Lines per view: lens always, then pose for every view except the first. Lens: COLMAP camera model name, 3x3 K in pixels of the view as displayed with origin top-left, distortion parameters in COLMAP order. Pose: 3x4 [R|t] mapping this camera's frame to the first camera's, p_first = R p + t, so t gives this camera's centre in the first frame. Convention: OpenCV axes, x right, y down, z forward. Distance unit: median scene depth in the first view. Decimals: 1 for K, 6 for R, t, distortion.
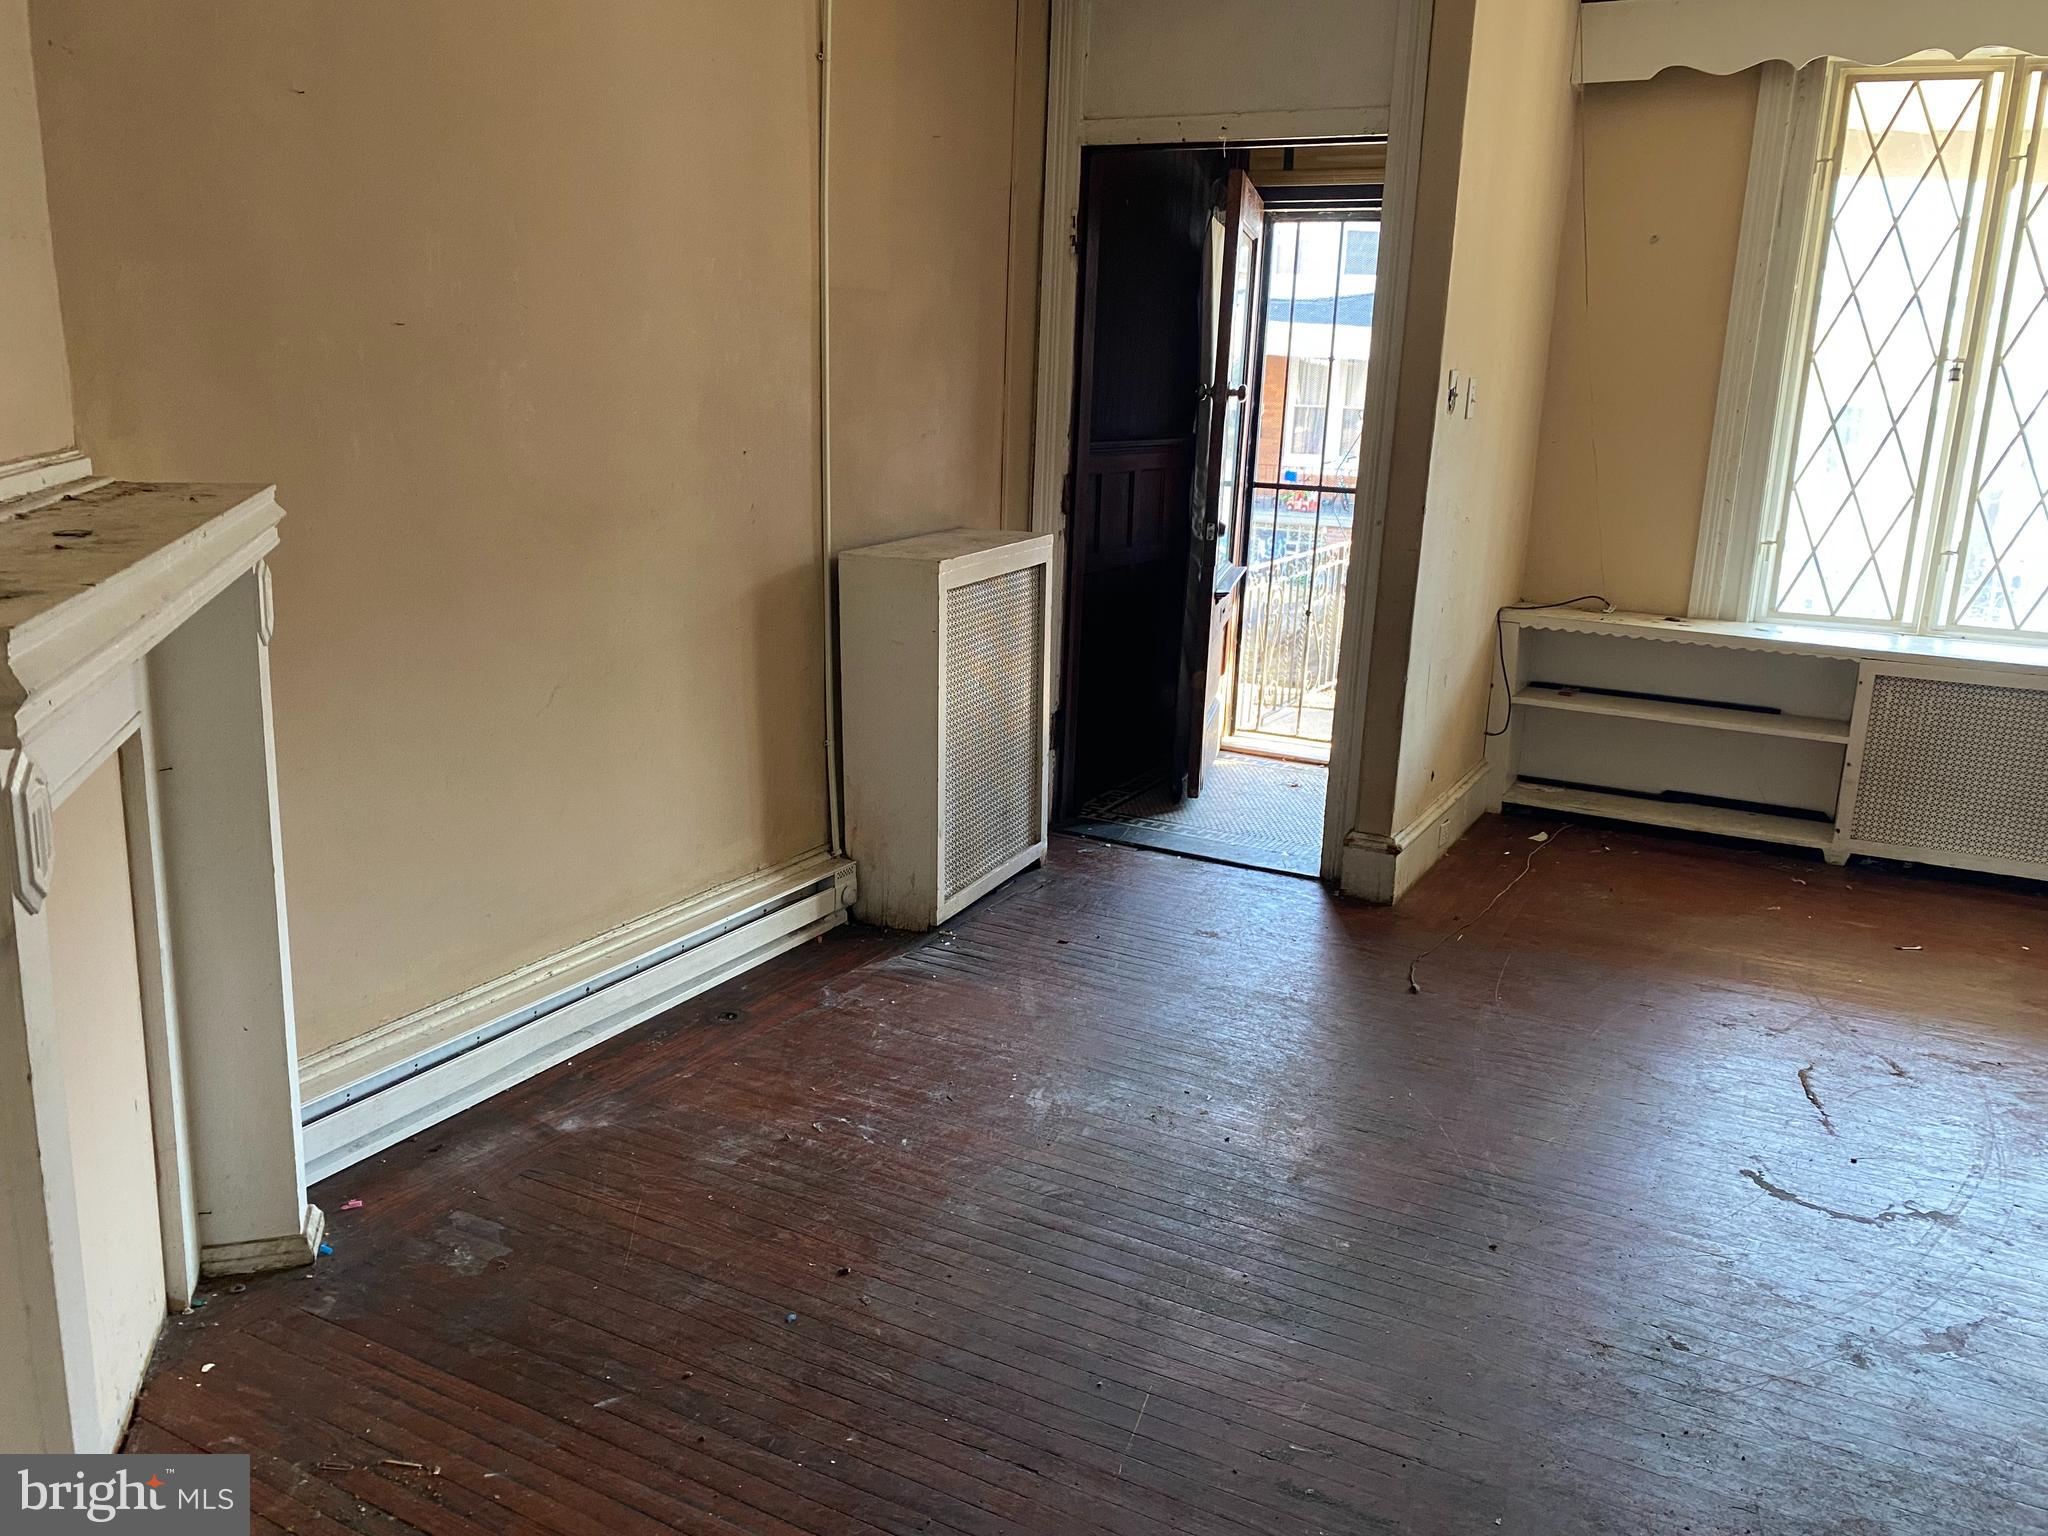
lens RADIAL K [[1536.7, 0, 1023.8], [0, 1536.7, 761.1], [0, 0, 1]] dist [0.011359, -0.002331]
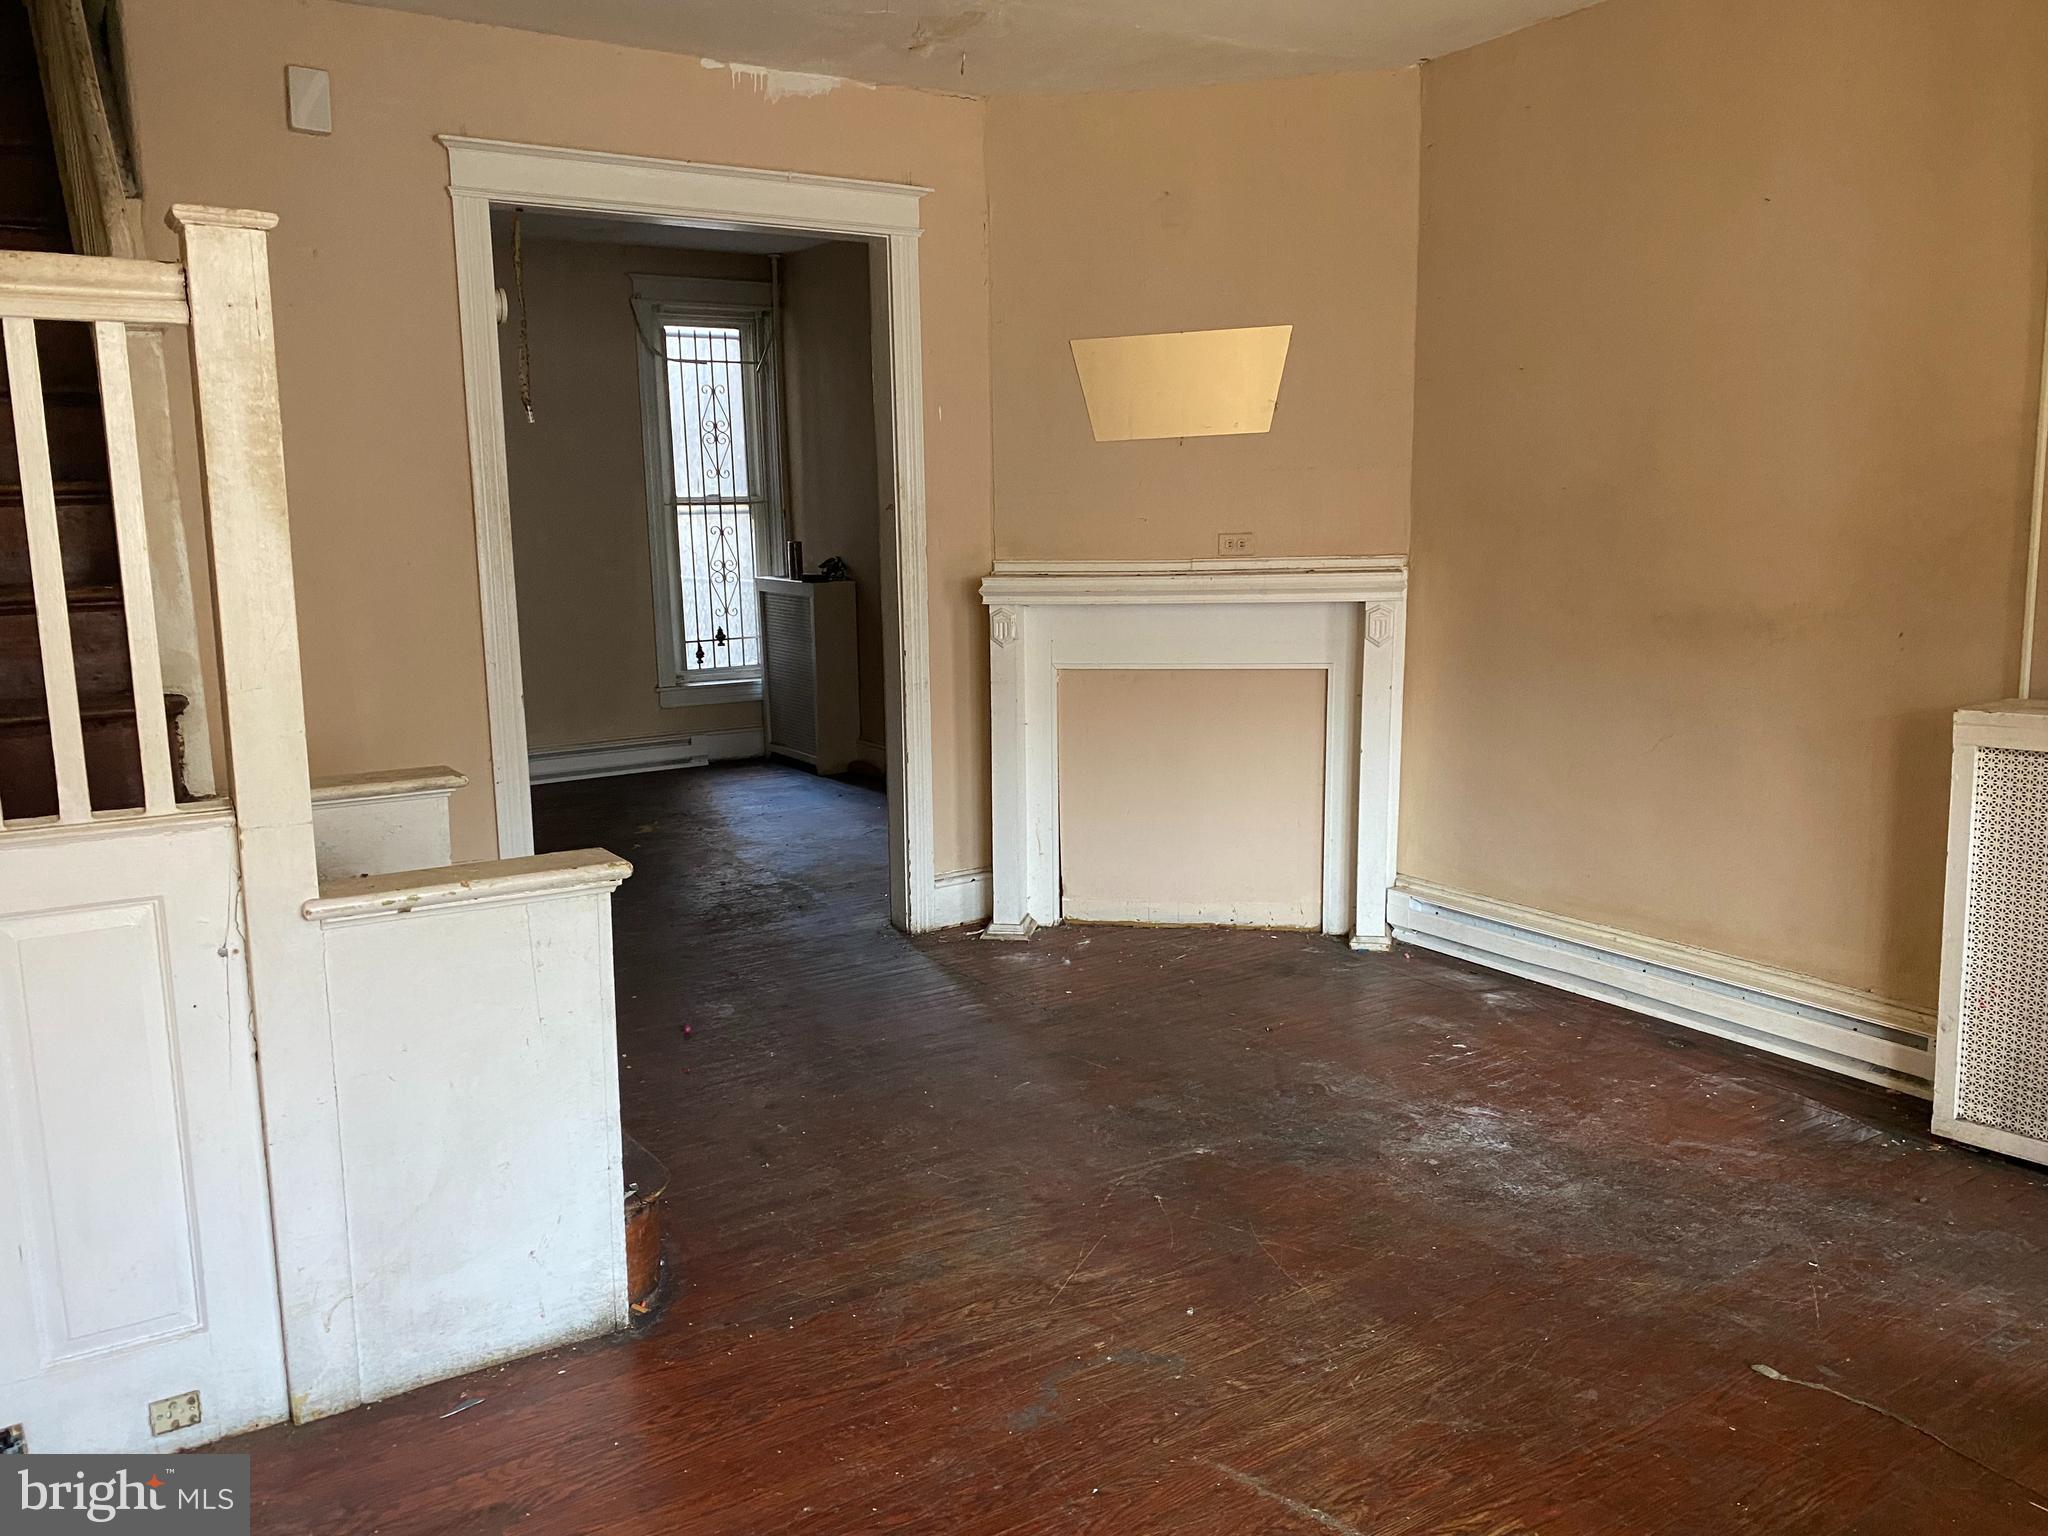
lens RADIAL K [[1536.7, 0, 1023.8], [0, 1536.7, 761.1], [0, 0, 1]] dist [0.011359, -0.002331]
pose [[-0.483412, 0.119600, -0.867184, 1.070653], [-0.202818, 0.948366, 0.243858, -0.231178], [0.851574, 0.293765, -0.434194, 1.034730]]
